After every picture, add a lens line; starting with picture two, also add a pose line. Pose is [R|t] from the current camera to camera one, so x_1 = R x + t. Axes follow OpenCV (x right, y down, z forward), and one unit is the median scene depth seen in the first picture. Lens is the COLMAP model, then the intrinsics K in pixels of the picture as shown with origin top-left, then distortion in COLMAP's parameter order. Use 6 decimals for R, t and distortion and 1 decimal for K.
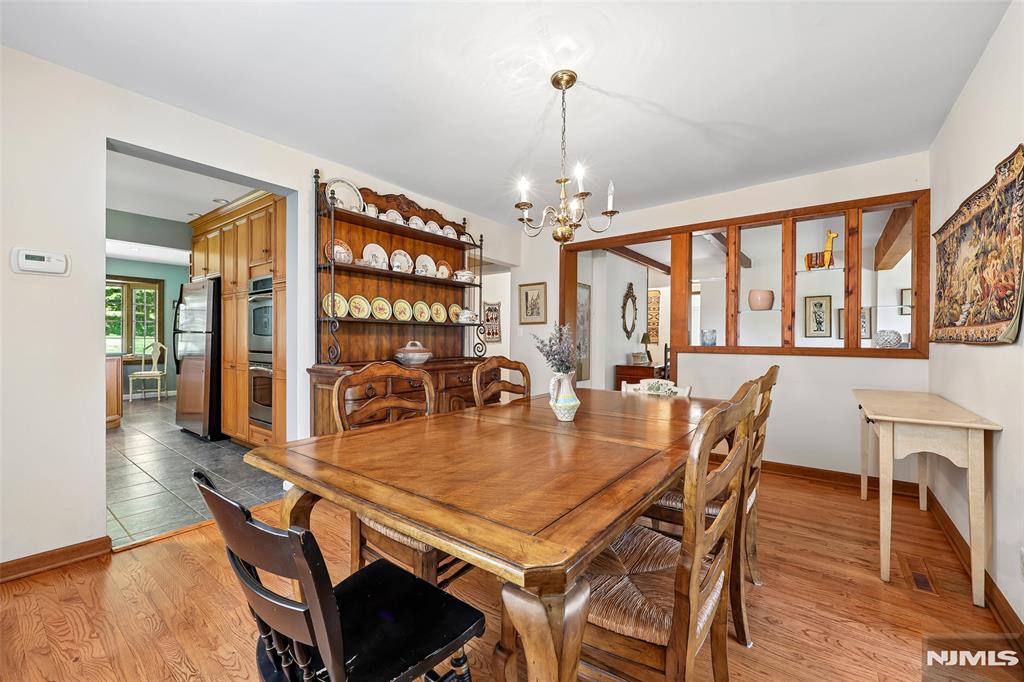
lens RADIAL K [[414.1, 0, 512.0], [0, 414.1, 341.0], [0, 0, 1]] dist [0.000506, 0.000107]
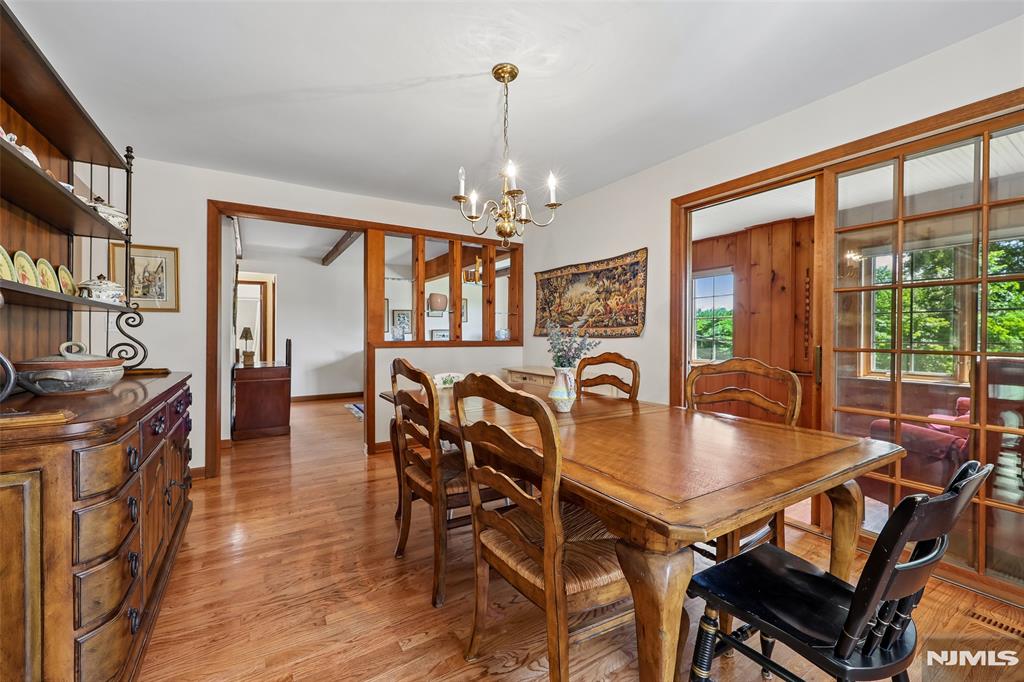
lens RADIAL K [[413.1, 0, 510.3], [0, 413.1, 332.3], [0, 0, 1]] dist [0.001829, 0.000695]
pose [[0.357354, 0.001302, 0.933968, -0.445999], [0.004291, 0.999986, -0.003036, -0.006294], [-0.933959, 0.005092, 0.357344, 0.361857]]
